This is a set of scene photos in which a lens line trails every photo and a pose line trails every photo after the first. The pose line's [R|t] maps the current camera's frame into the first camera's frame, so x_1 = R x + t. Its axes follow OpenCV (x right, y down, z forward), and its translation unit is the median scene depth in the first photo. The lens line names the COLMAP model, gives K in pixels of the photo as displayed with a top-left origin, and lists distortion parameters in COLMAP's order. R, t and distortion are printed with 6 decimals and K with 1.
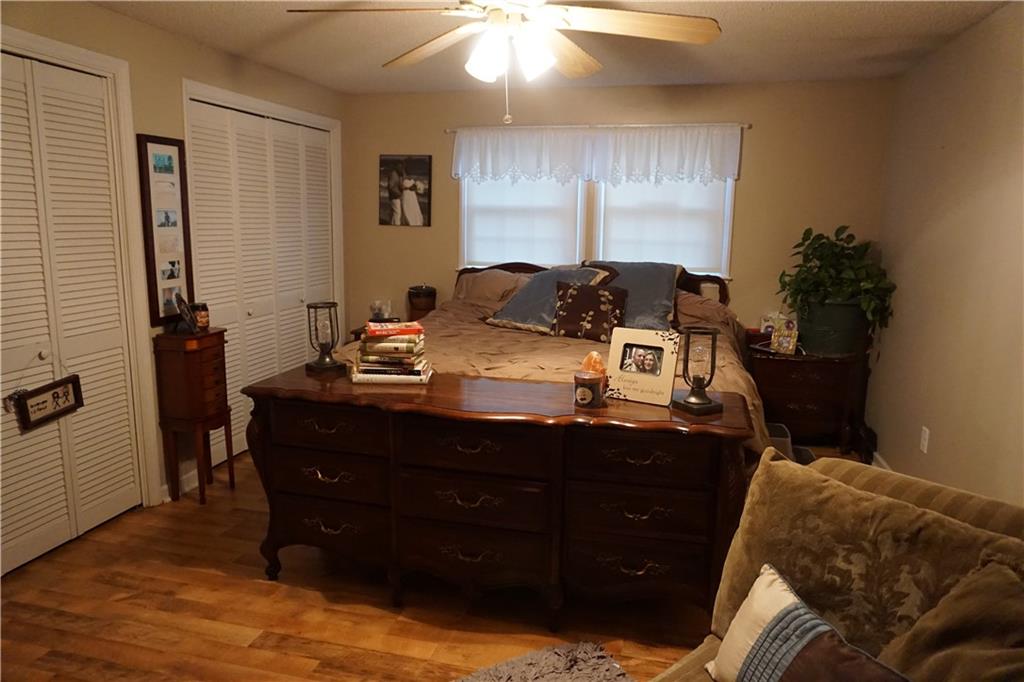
lens RADIAL K [[685.6, 0, 517.6], [0, 685.6, 342.9], [0, 0, 1]] dist [-0.010589, -0.002693]
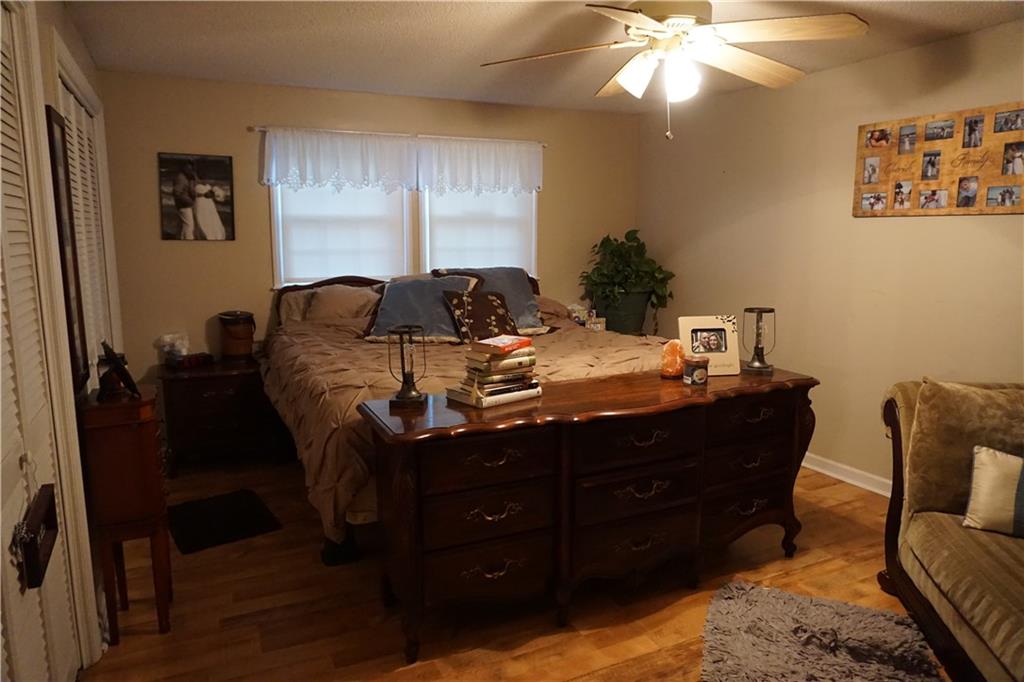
lens RADIAL K [[685.6, 0, 520.7], [0, 685.6, 333.9], [0, 0, 1]] dist [-0.010589, -0.002693]
pose [[0.761928, -0.113507, 0.637638, -0.442518], [0.130510, 0.991235, 0.020503, -0.029348], [-0.634376, 0.067596, 0.770063, 0.148337]]
